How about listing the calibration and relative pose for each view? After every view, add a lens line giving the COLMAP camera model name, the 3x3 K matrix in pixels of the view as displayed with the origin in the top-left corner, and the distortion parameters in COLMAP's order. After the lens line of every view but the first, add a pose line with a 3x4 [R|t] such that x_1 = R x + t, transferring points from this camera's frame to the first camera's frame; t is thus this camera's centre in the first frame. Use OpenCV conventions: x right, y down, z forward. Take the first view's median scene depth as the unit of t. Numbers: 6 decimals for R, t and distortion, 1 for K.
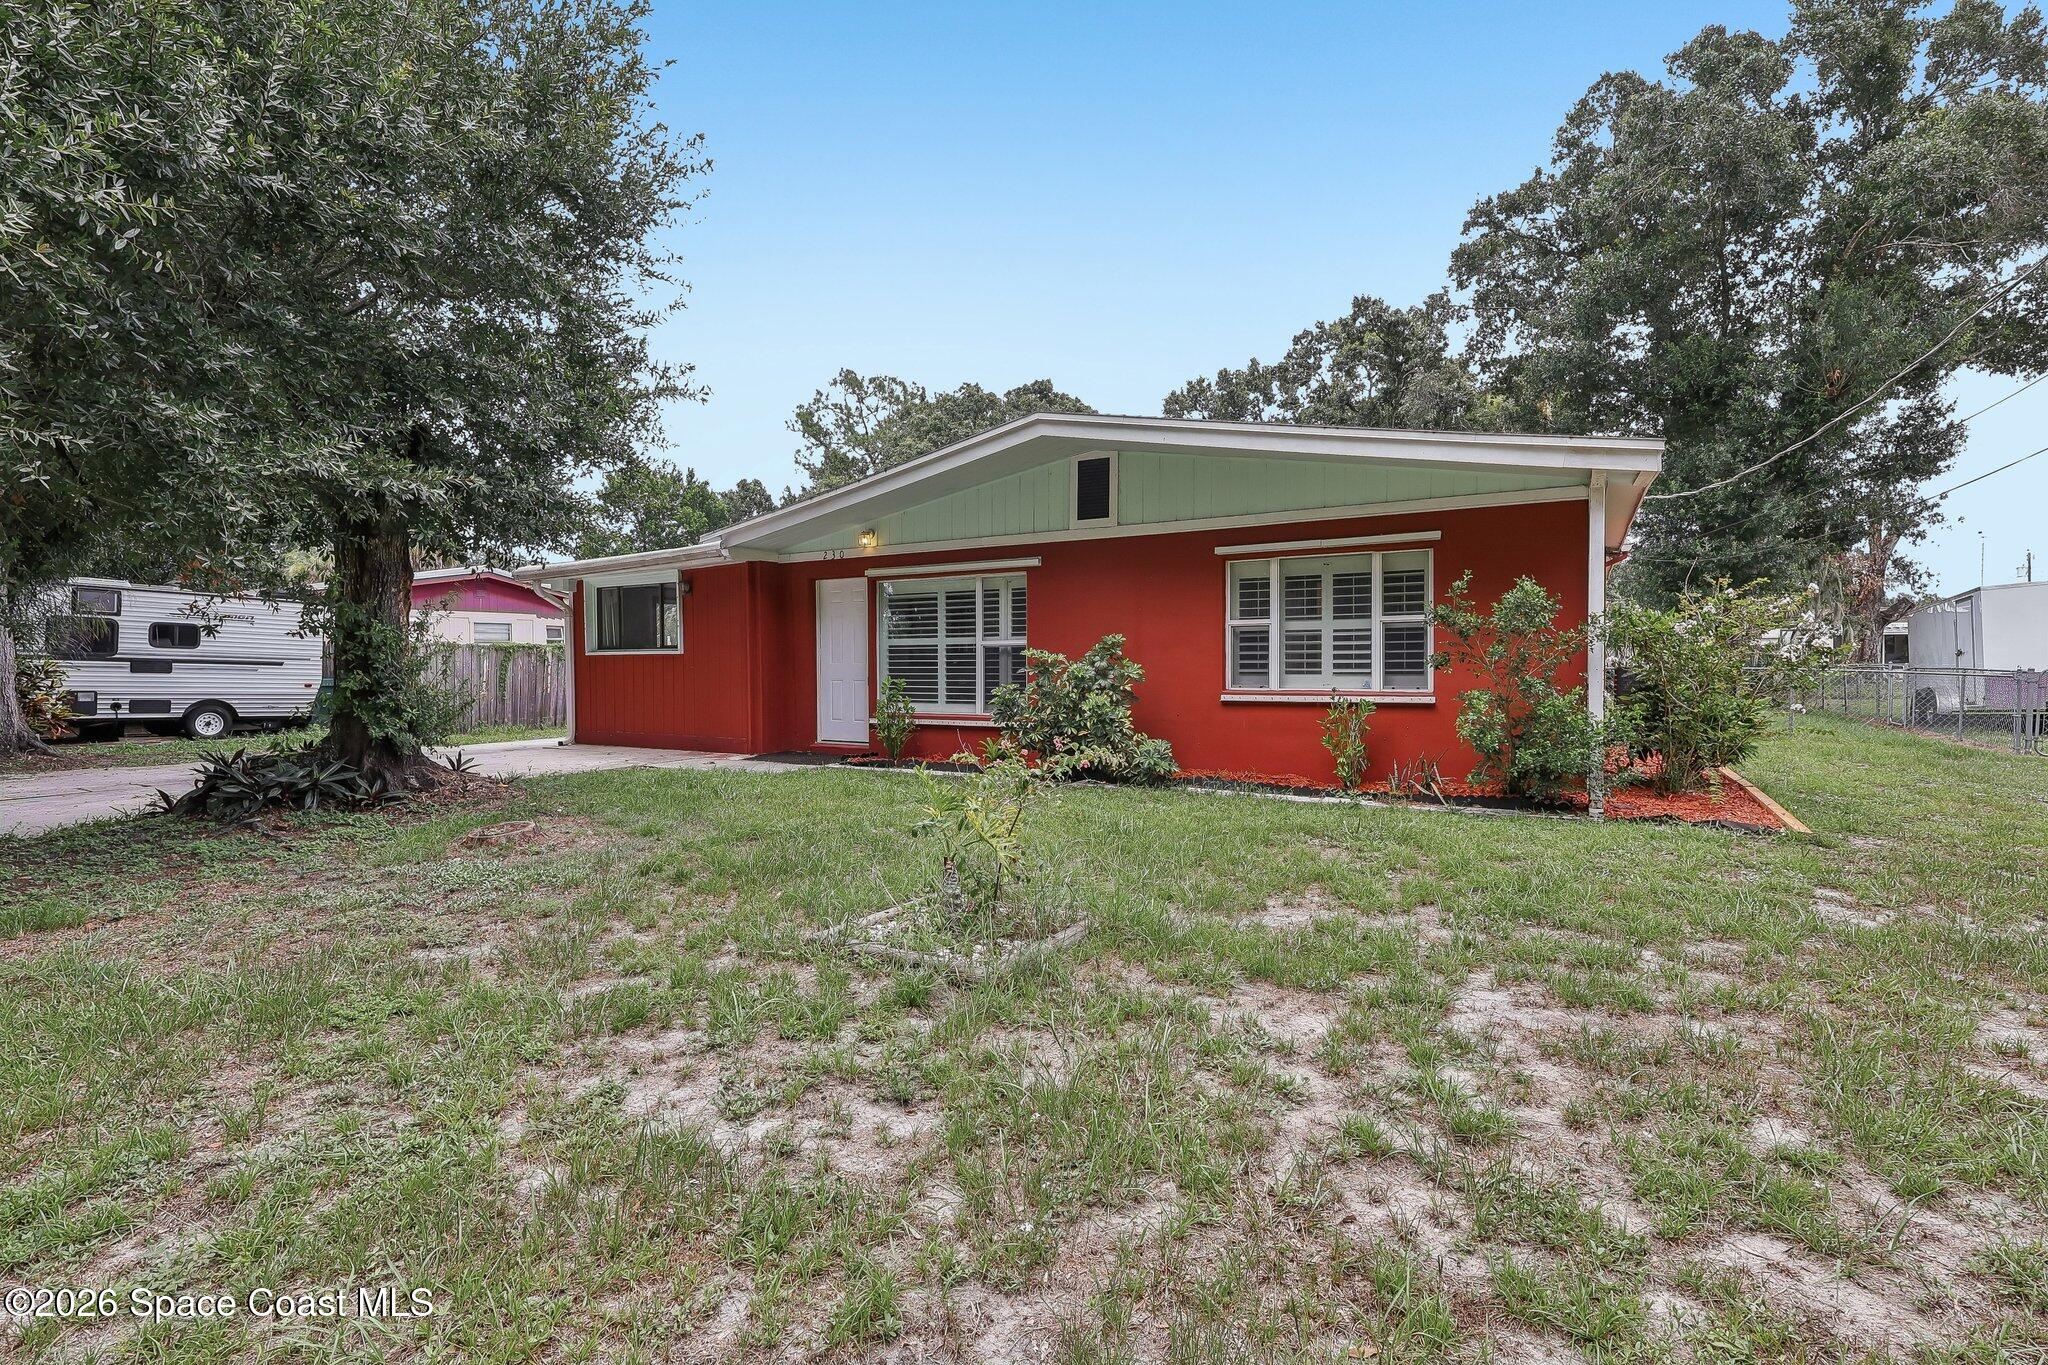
lens RADIAL K [[942.0, 0, 1024.0], [0, 942.0, 682.5], [0, 0, 1]] dist [0.027542, 0.000087]
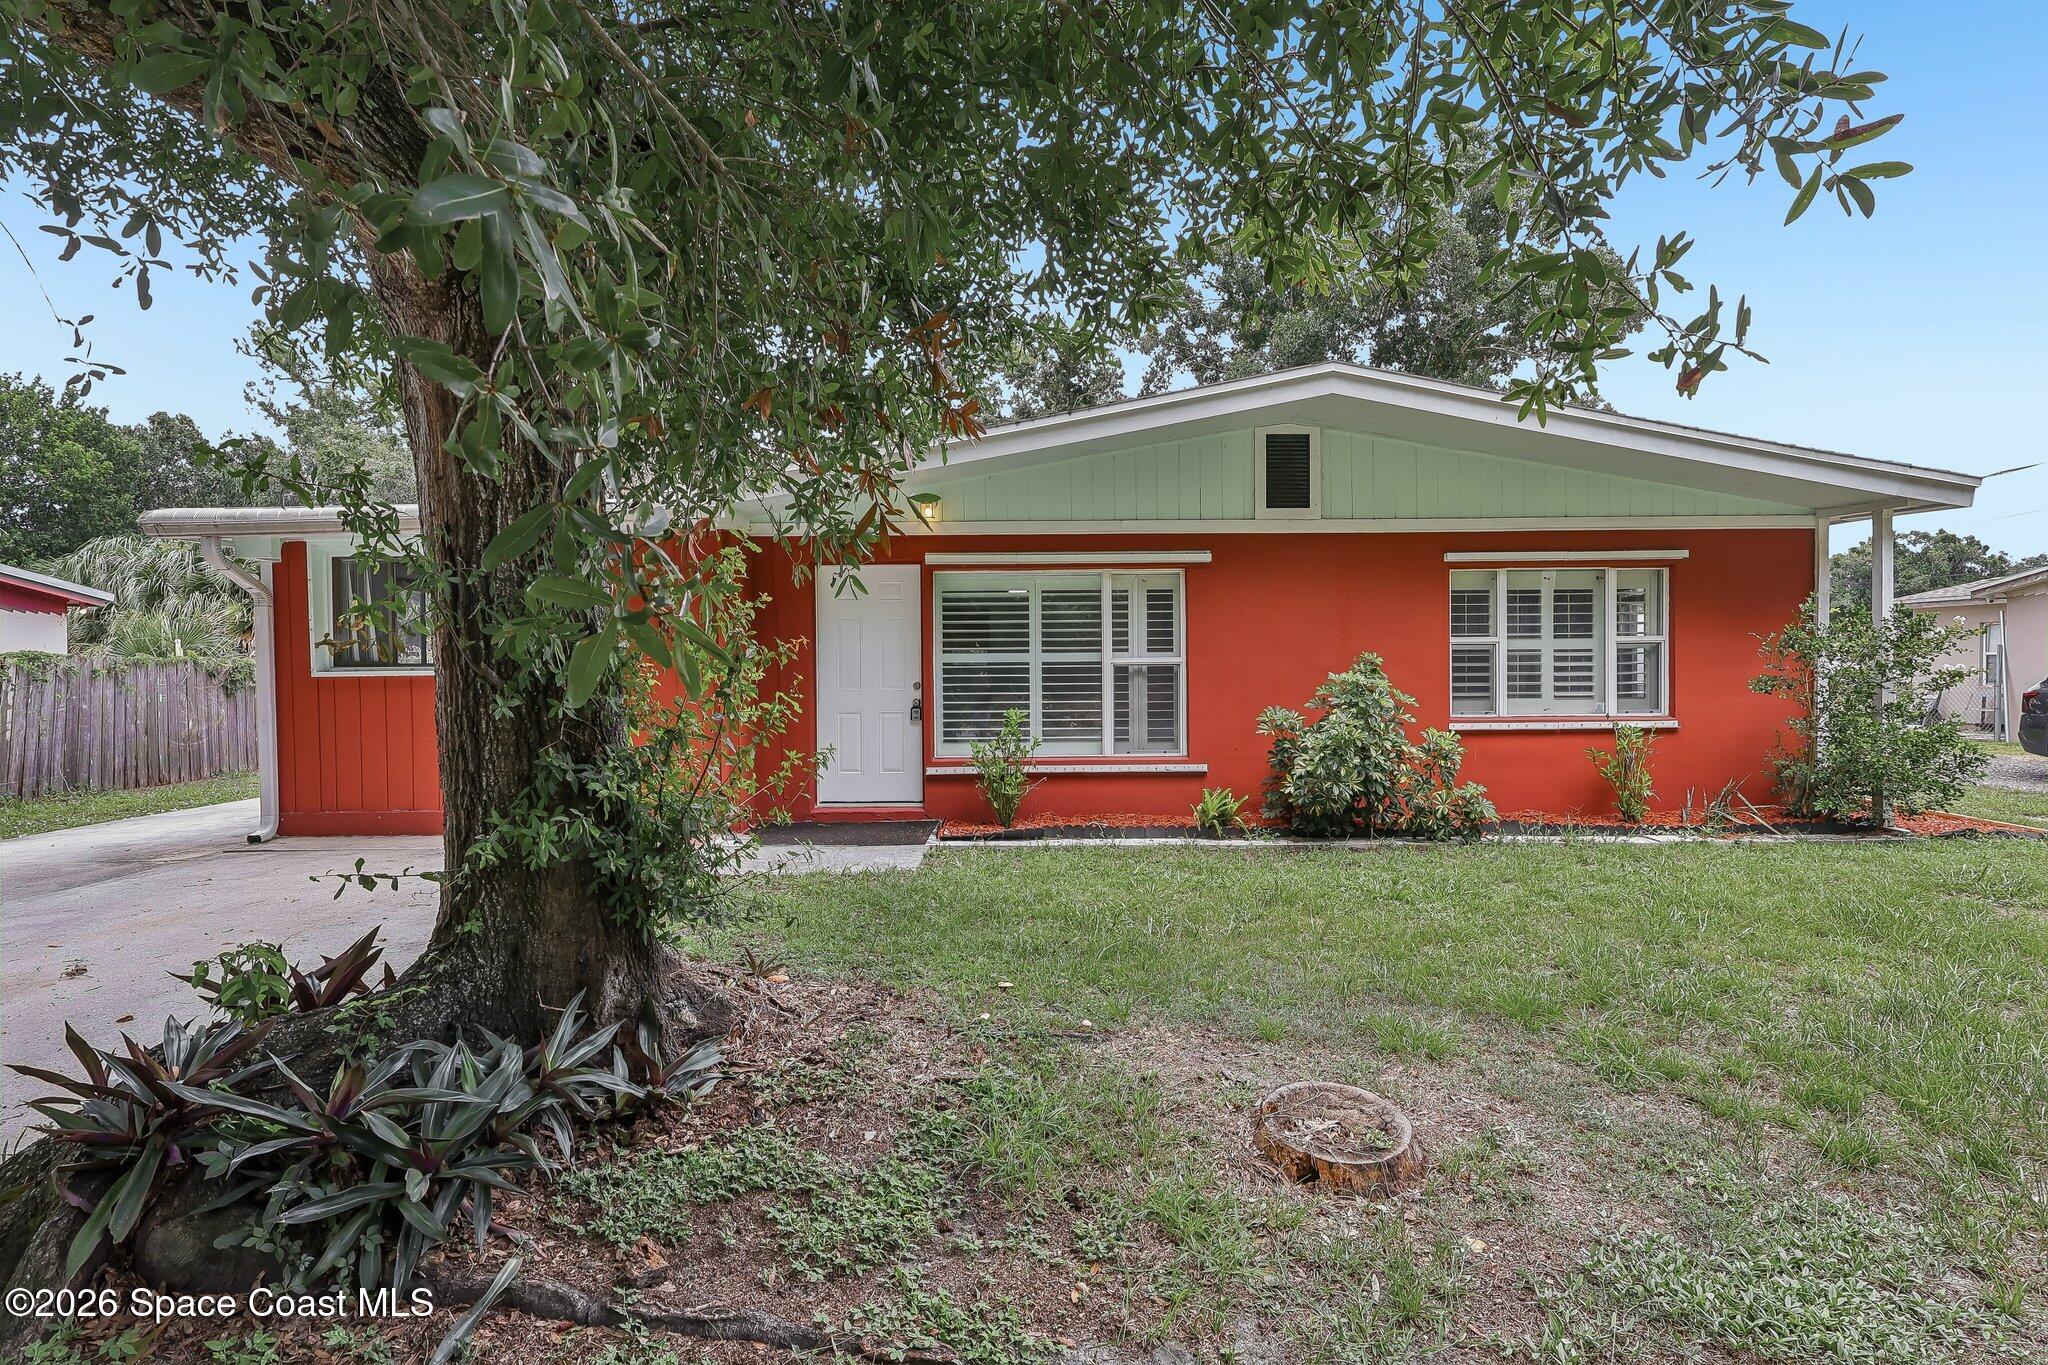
lens RADIAL K [[940.7, 0, 1020.6], [0, 940.7, 684.1], [0, 0, 1]] dist [0.004323, 0.000345]
pose [[0.861030, -0.009645, 0.508463, -0.477473], [0.013607, 0.999899, -0.004075, -0.020576], [-0.508372, 0.010428, 0.861074, 0.381055]]
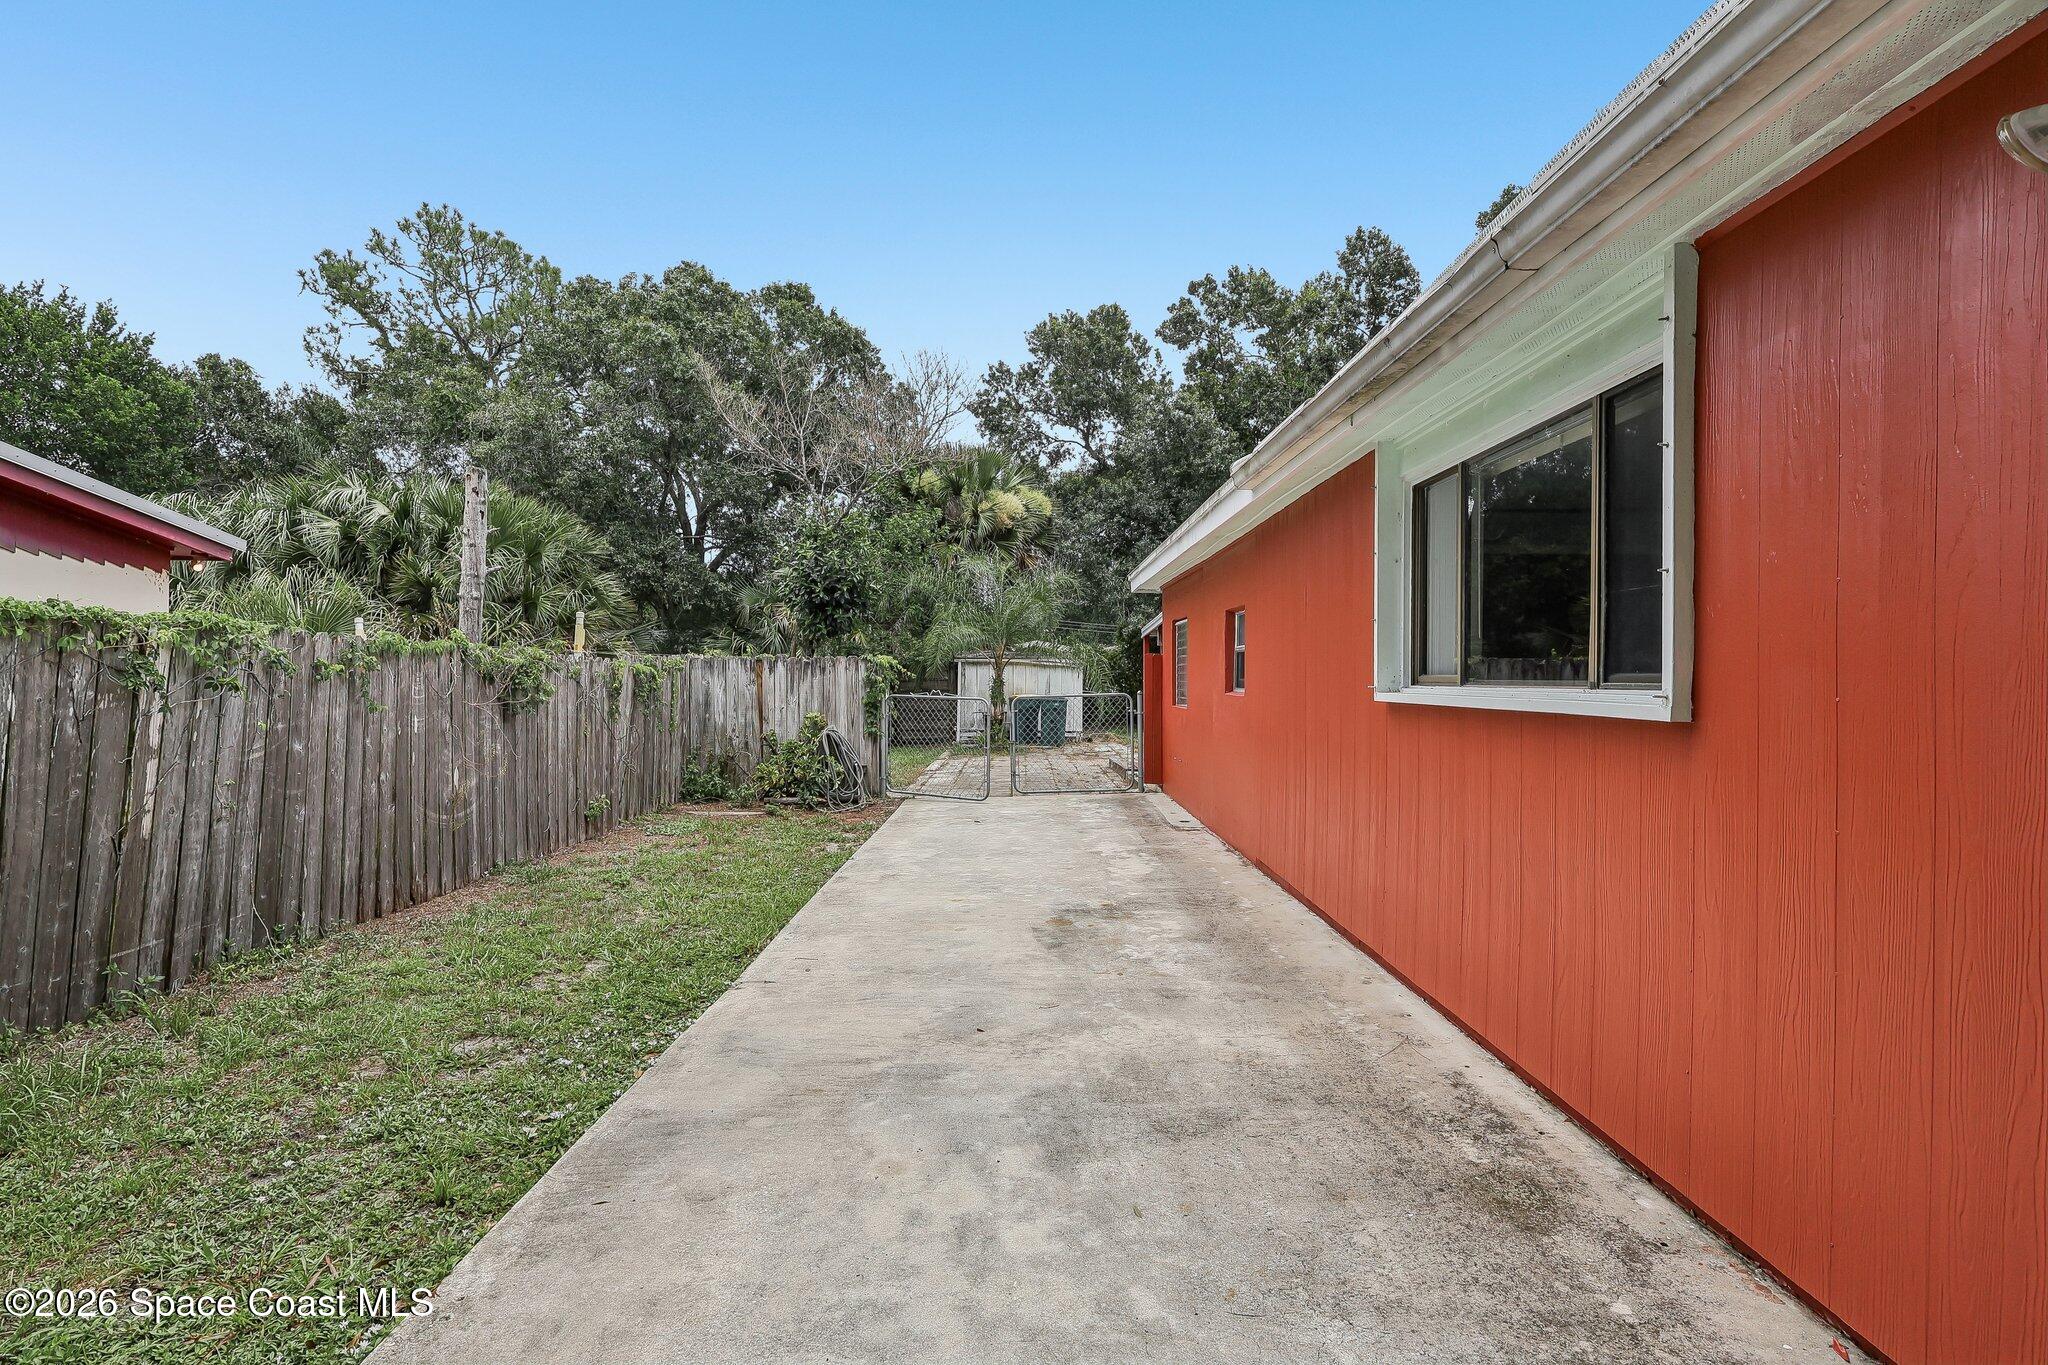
lens RADIAL K [[940.7, 0, 1020.6], [0, 940.7, 684.1], [0, 0, 1]] dist [0.004323, 0.000345]
pose [[0.854101, 0.009203, 0.520026, -0.782356], [0.003112, 0.999735, -0.022805, -0.032960], [-0.520099, 0.021096, 0.853846, 1.253873]]
